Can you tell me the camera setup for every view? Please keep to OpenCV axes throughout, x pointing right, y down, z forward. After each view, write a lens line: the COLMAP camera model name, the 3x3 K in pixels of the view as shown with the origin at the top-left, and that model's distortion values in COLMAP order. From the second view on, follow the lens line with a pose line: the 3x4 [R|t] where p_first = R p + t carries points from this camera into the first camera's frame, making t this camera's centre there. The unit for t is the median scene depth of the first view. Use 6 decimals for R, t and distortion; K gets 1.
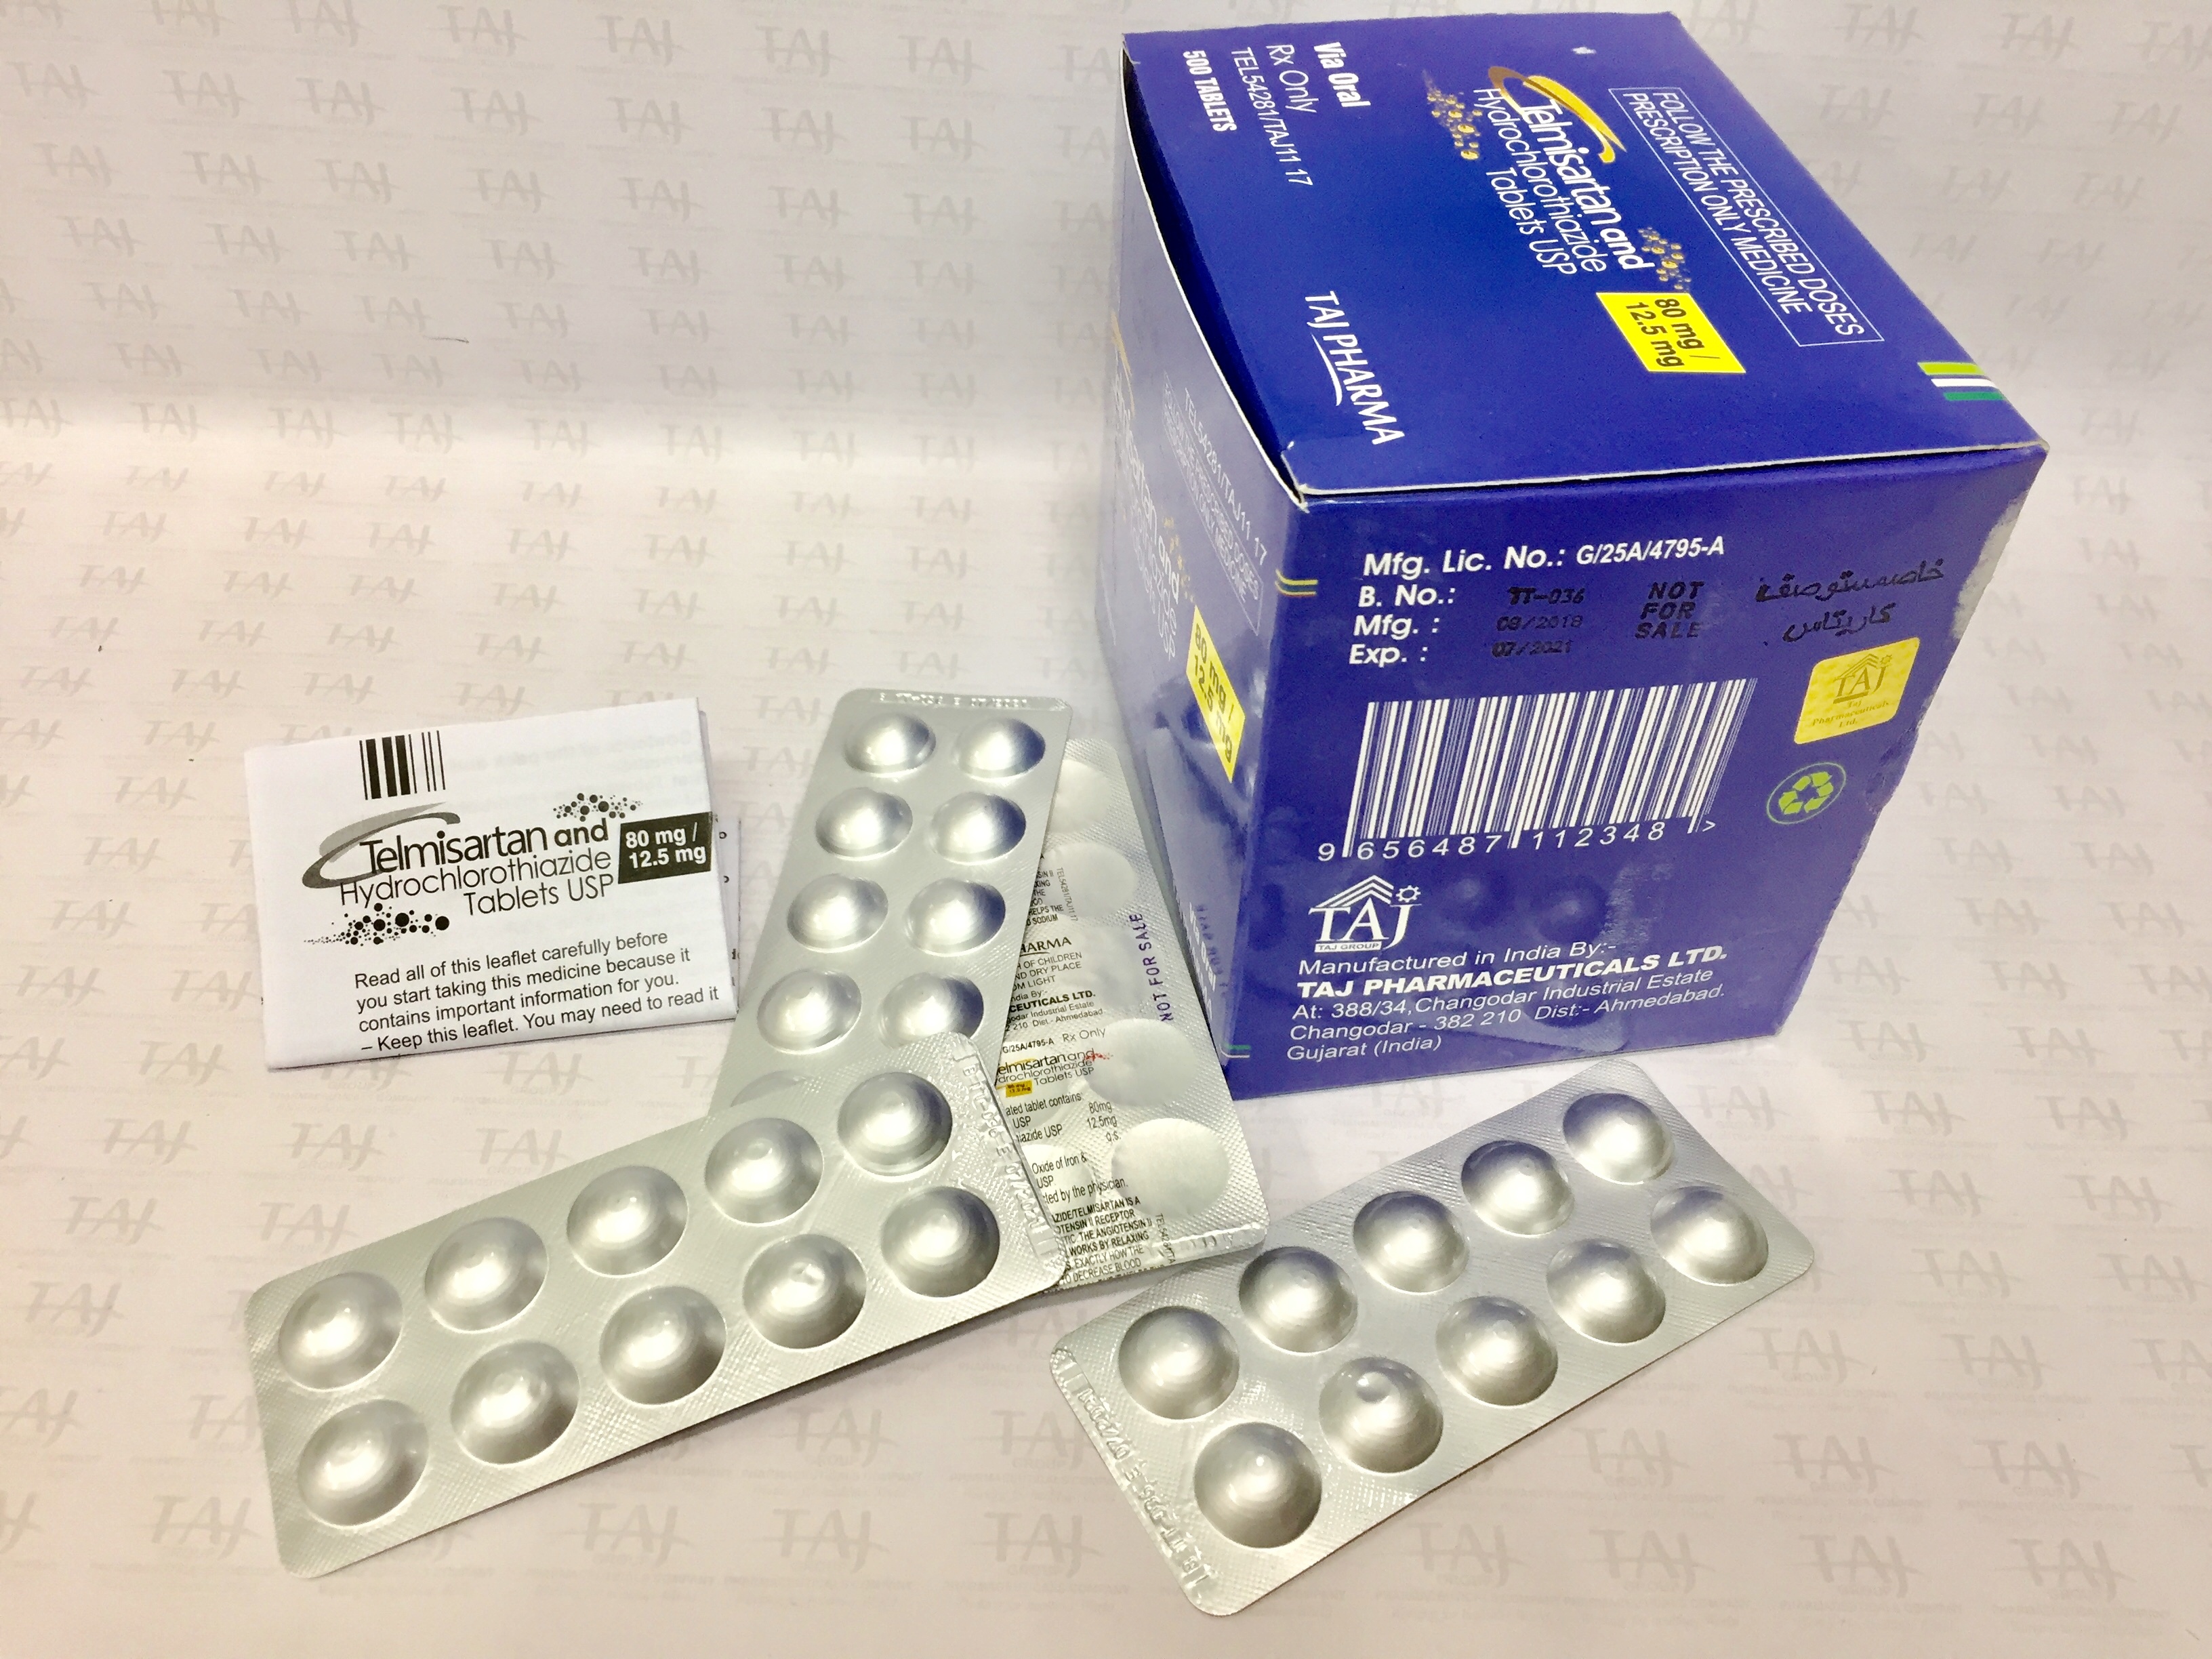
lens RADIAL K [[1963.1, 0, 1084.3], [0, 1963.1, 854.0], [0, 0, 1]] dist [0.076536, -0.119688]
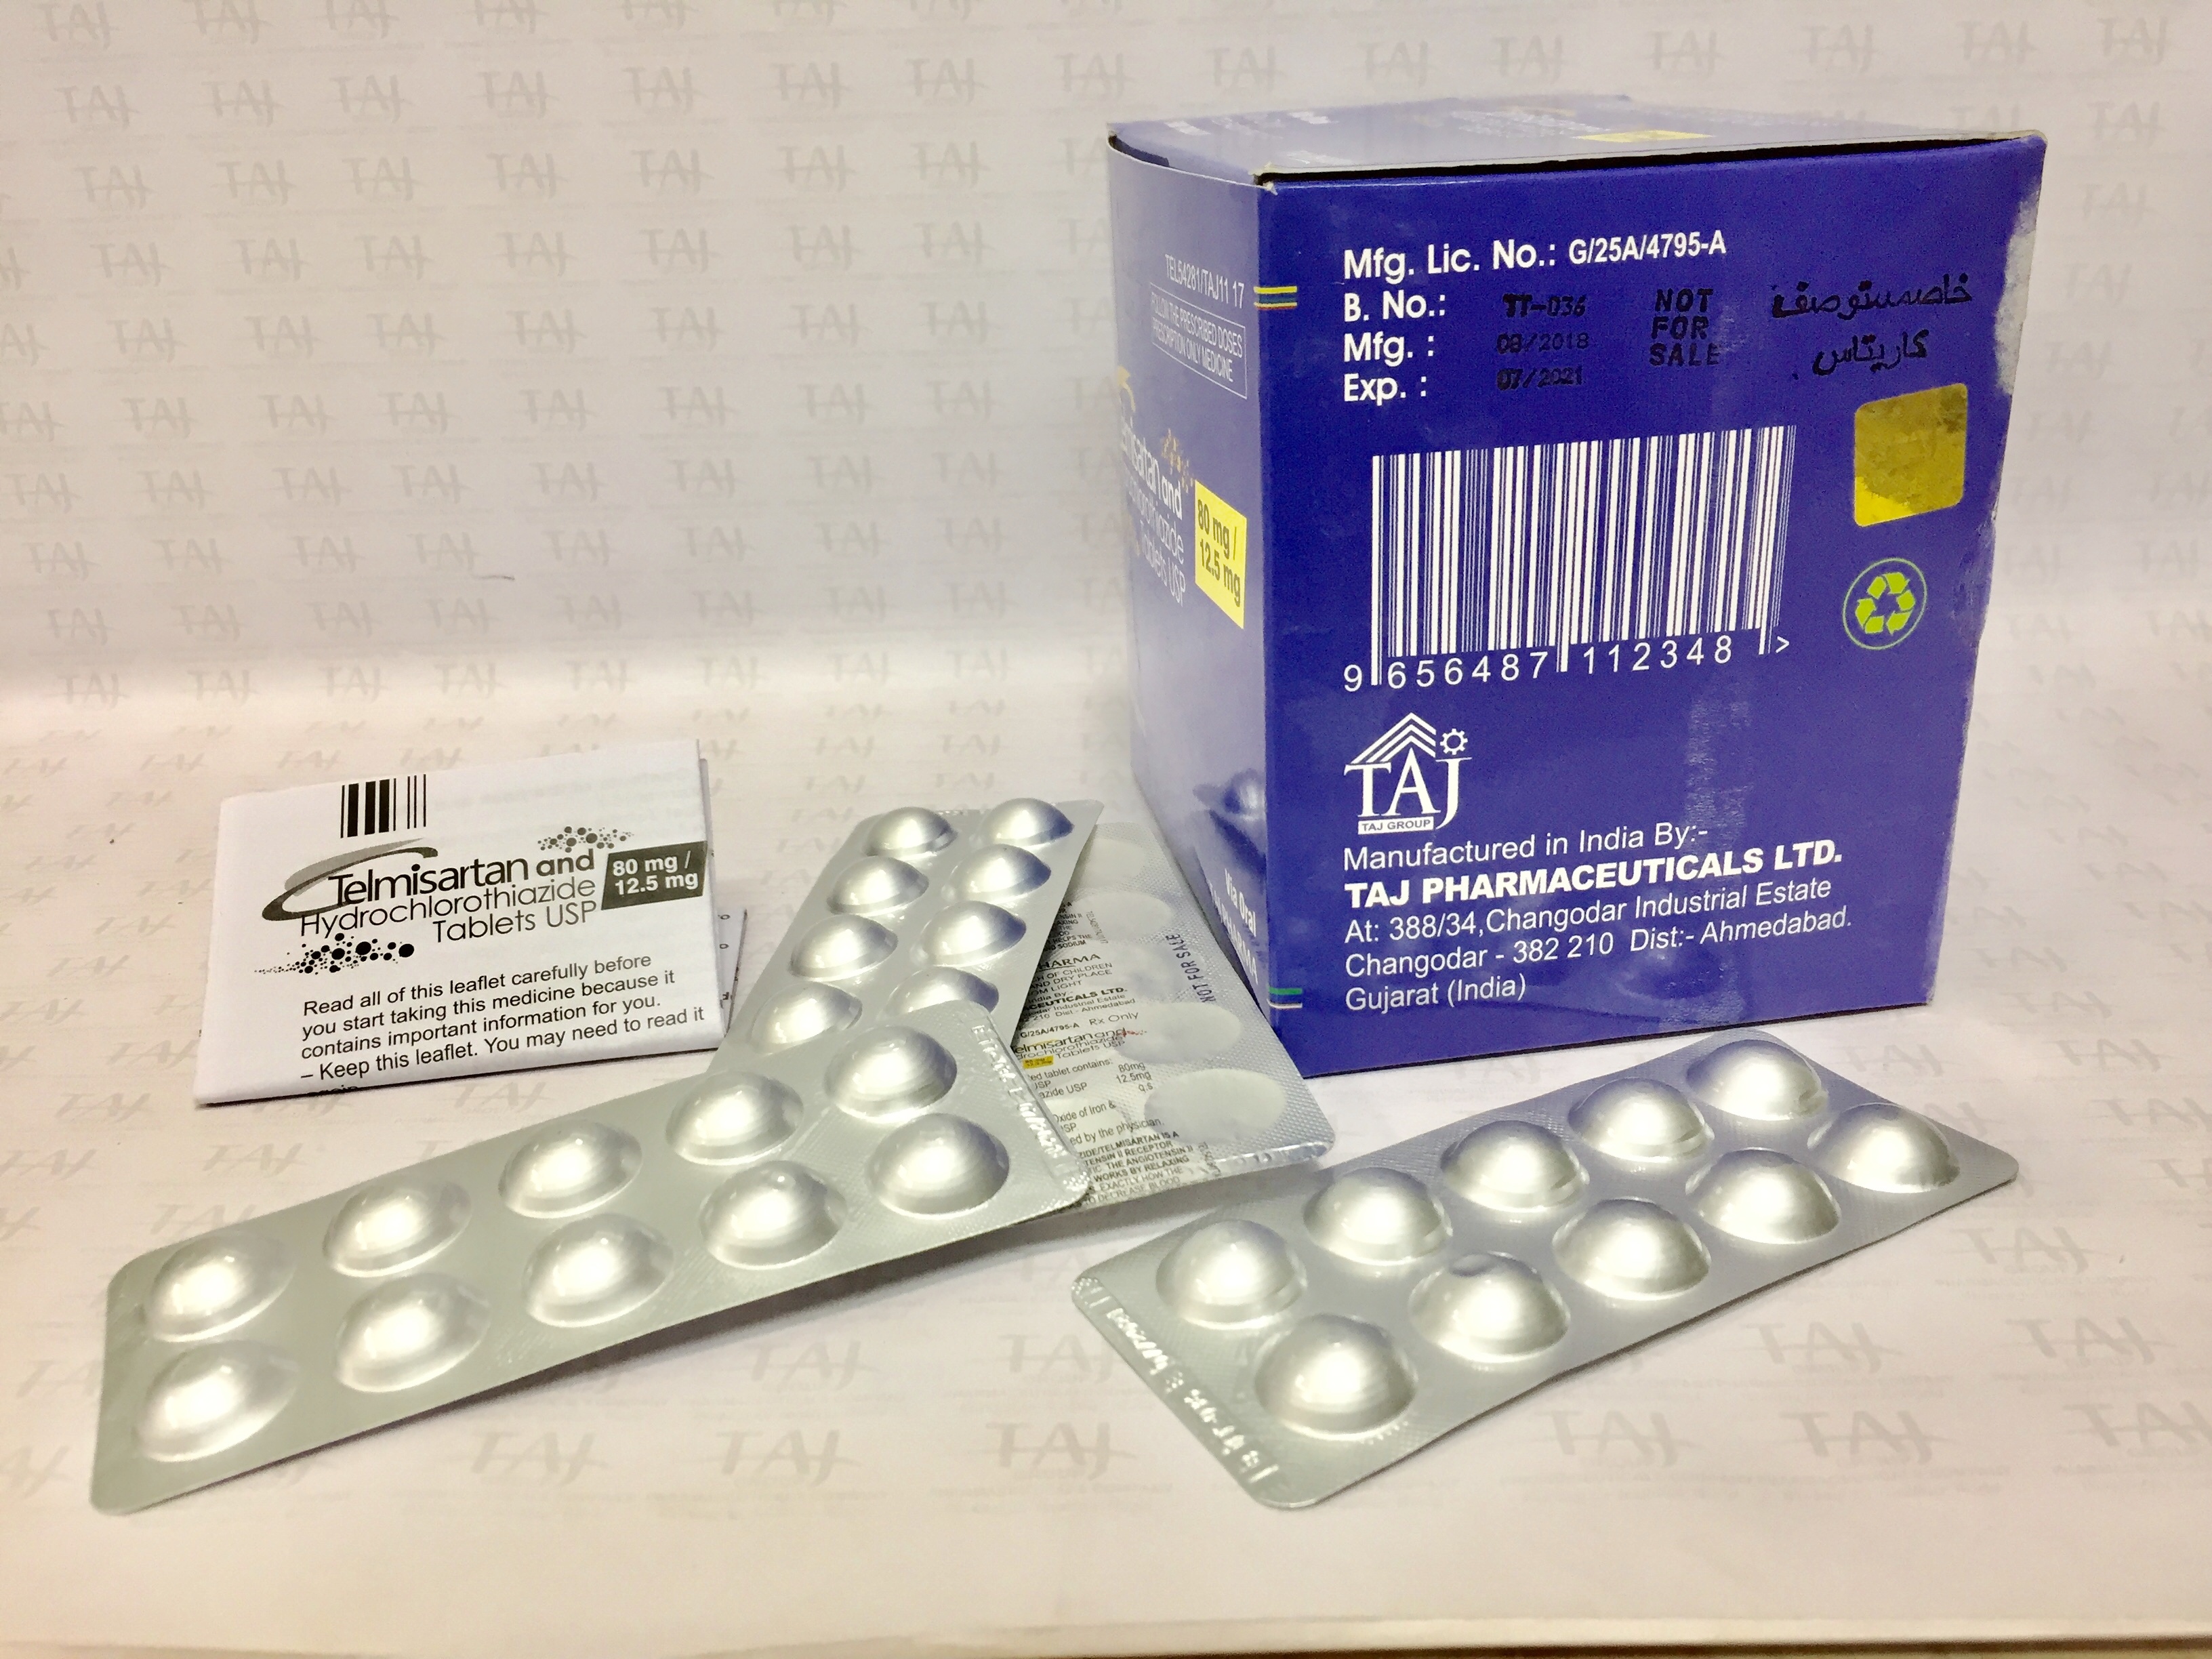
lens RADIAL K [[1963.1, 0, 1085.2], [0, 1963.1, 833.6], [0, 0, 1]] dist [0.076536, -0.119688]
pose [[0.996794, -0.063384, -0.048835, 0.034664], [0.038625, 0.915667, -0.400077, 0.362112], [0.070076, 0.396908, 0.915179, 0.166894]]
